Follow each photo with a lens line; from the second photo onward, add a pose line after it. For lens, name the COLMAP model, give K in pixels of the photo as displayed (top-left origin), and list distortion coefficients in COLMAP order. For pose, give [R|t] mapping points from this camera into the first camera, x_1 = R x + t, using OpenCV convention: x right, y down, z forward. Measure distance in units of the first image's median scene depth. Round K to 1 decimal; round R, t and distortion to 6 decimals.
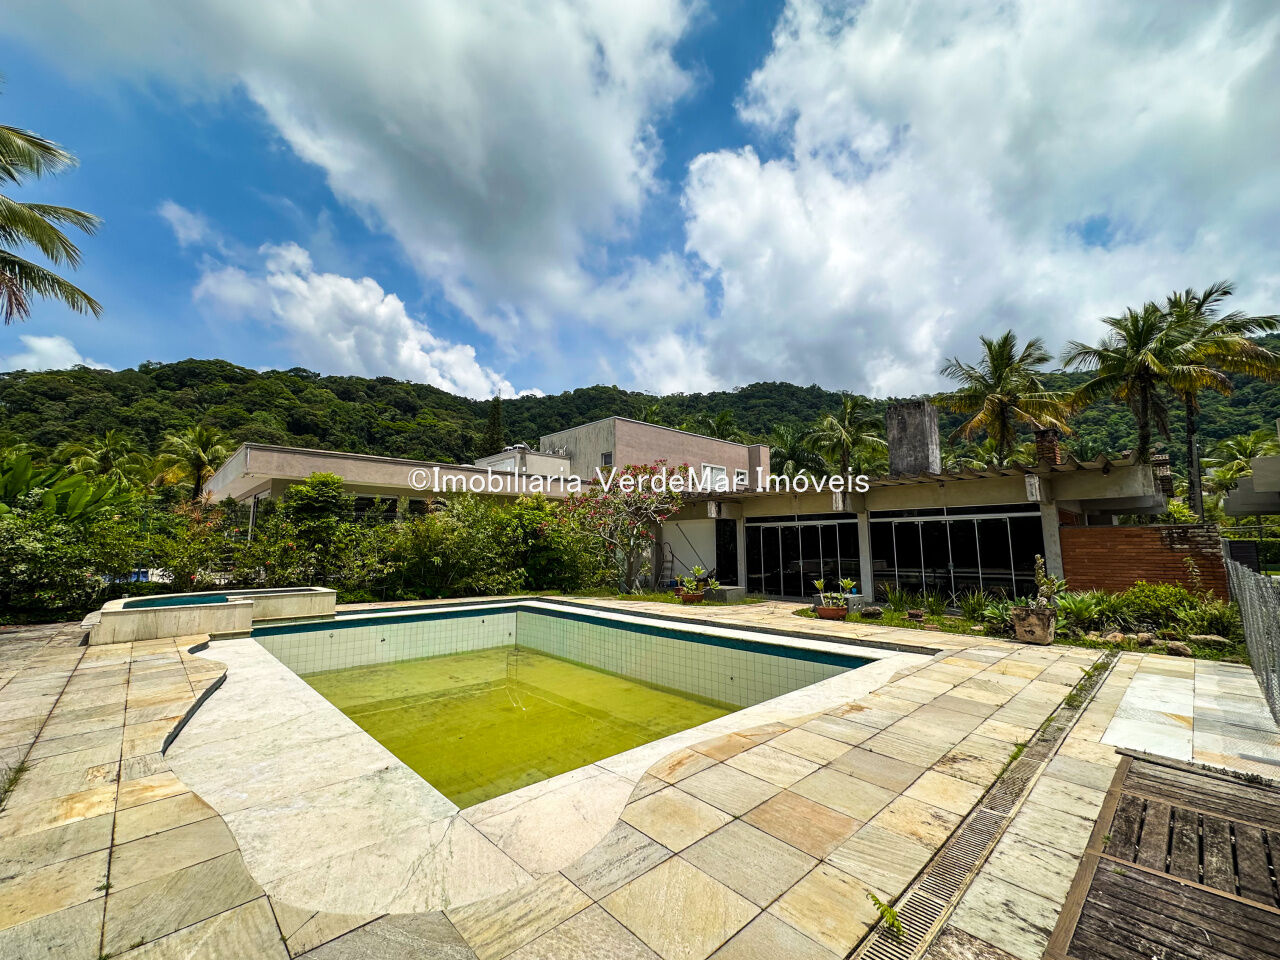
lens RADIAL K [[511.0, 0, 635.9], [0, 511.0, 482.6], [0, 0, 1]] dist [-0.004278, 0.000655]
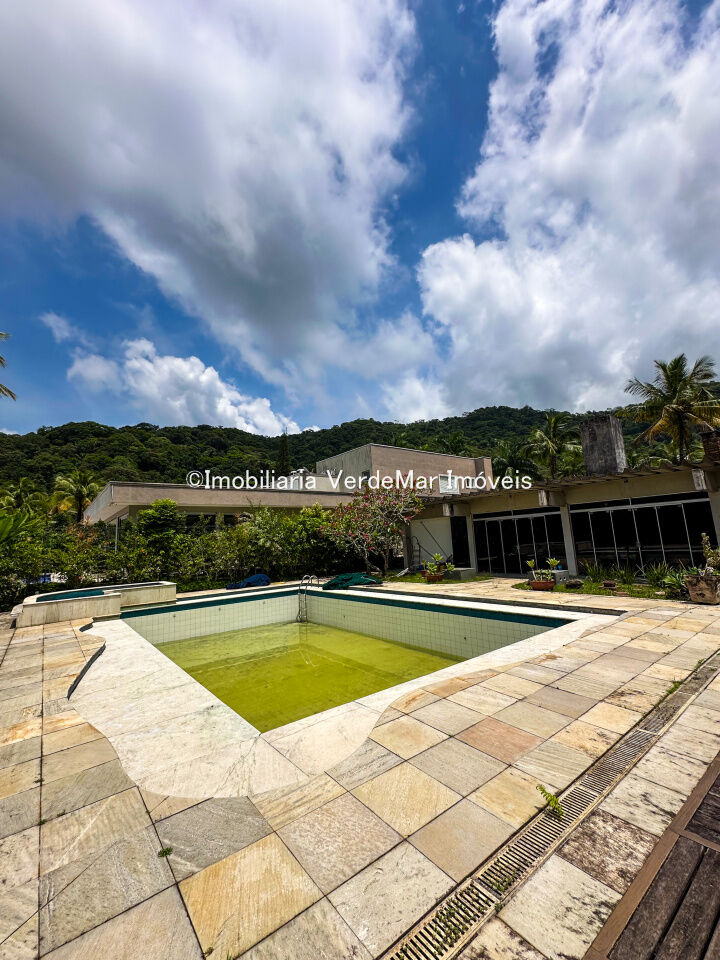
lens RADIAL K [[388.9, 0, 358.1], [0, 388.9, 483.0], [0, 0, 1]] dist [-0.002928, 0.000404]
pose [[0.994367, -0.061906, -0.086031, 0.021456], [0.059992, 0.997894, -0.024662, -0.007906], [0.087377, 0.019362, 0.995987, -0.028199]]
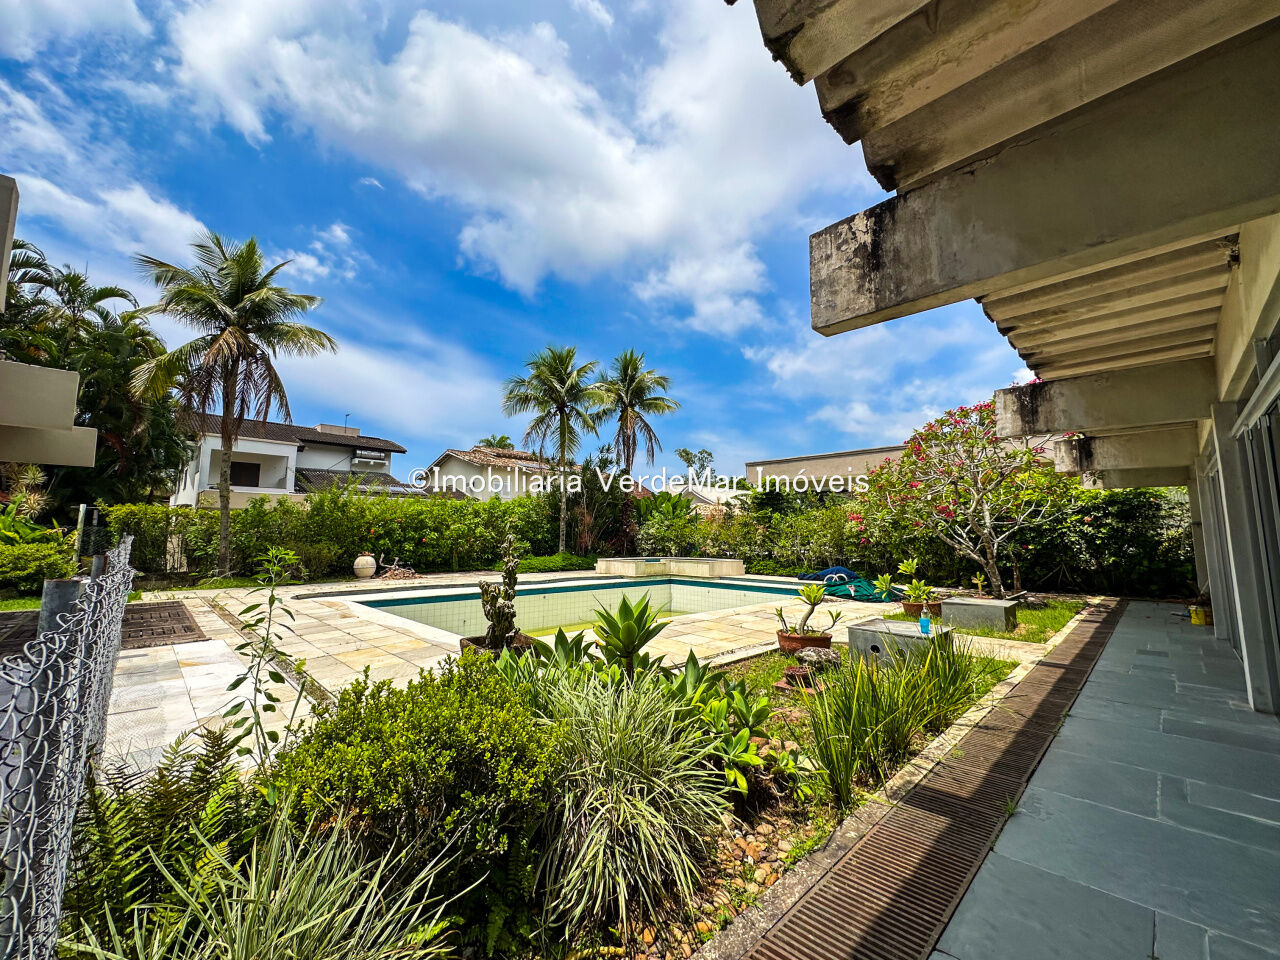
lens RADIAL K [[518.1, 0, 639.2], [0, 518.1, 479.8], [0, 0, 1]] dist [-0.003183, 0.000257]
pose [[0.027686, -0.109221, -0.993632, 0.989054], [0.121601, 0.986999, -0.105104, 0.128105], [0.992193, -0.117916, 0.040607, 0.853571]]
